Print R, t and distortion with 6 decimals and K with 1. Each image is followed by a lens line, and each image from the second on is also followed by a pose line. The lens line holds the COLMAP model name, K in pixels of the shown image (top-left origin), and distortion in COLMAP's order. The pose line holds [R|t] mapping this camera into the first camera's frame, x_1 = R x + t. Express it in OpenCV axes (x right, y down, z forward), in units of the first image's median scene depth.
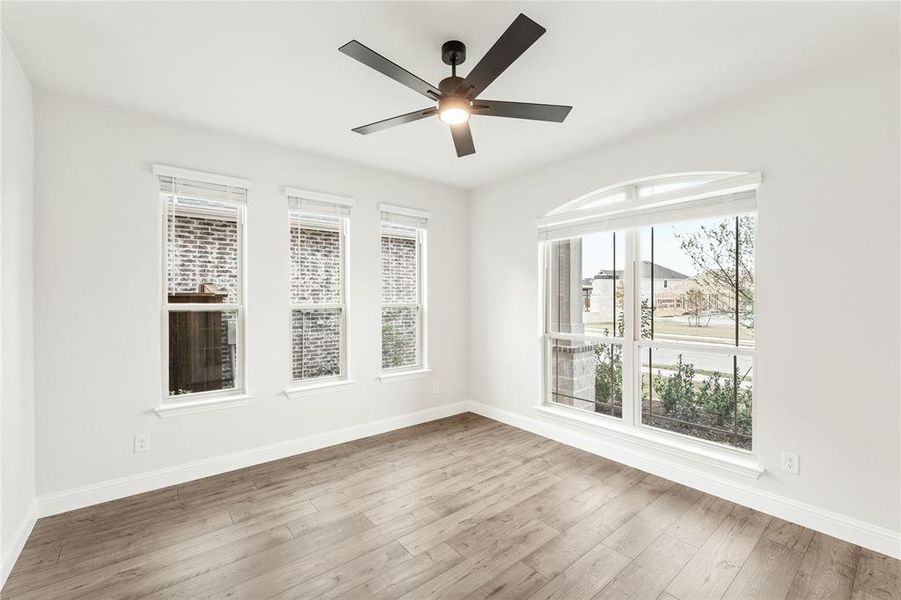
lens RADIAL K [[376.4, 0, 450.7], [0, 376.4, 301.4], [0, 0, 1]] dist [0.002999, -0.000002]
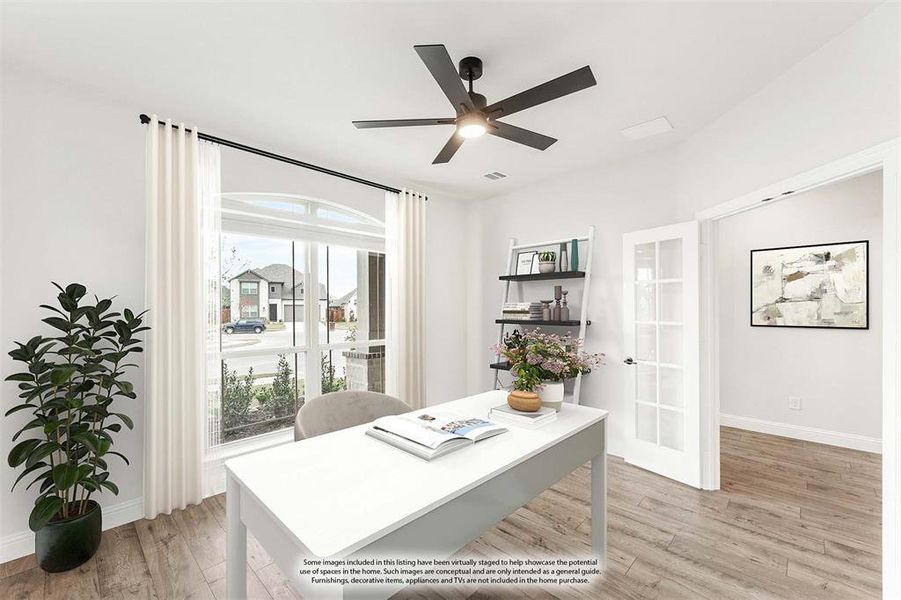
lens RADIAL K [[376.4, 0, 450.3], [0, 376.4, 303.8], [0, 0, 1]] dist [0.002999, -0.000002]
pose [[-0.112086, 0.005906, 0.993681, -0.520982], [0.007127, 0.999961, -0.005139, -0.008238], [-0.993673, 0.006506, -0.112124, 0.602277]]
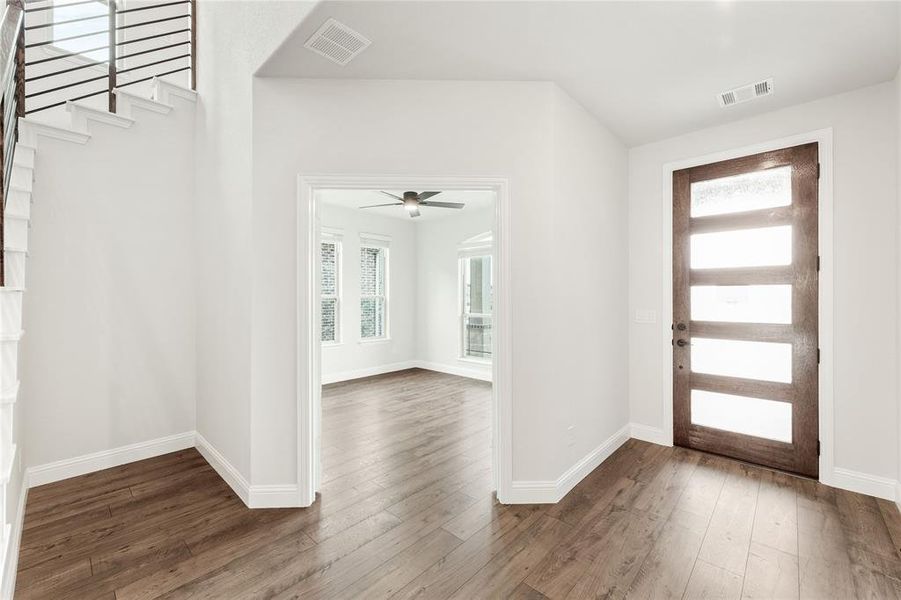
lens RADIAL K [[376.4, 0, 446.8], [0, 376.4, 297.9], [0, 0, 1]] dist [0.002999, -0.000002]
pose [[0.991158, 0.004302, 0.132619, -0.036080], [-0.004028, 0.999989, -0.002339, 0.017869], [-0.132627, 0.001784, 0.991164, -0.615949]]
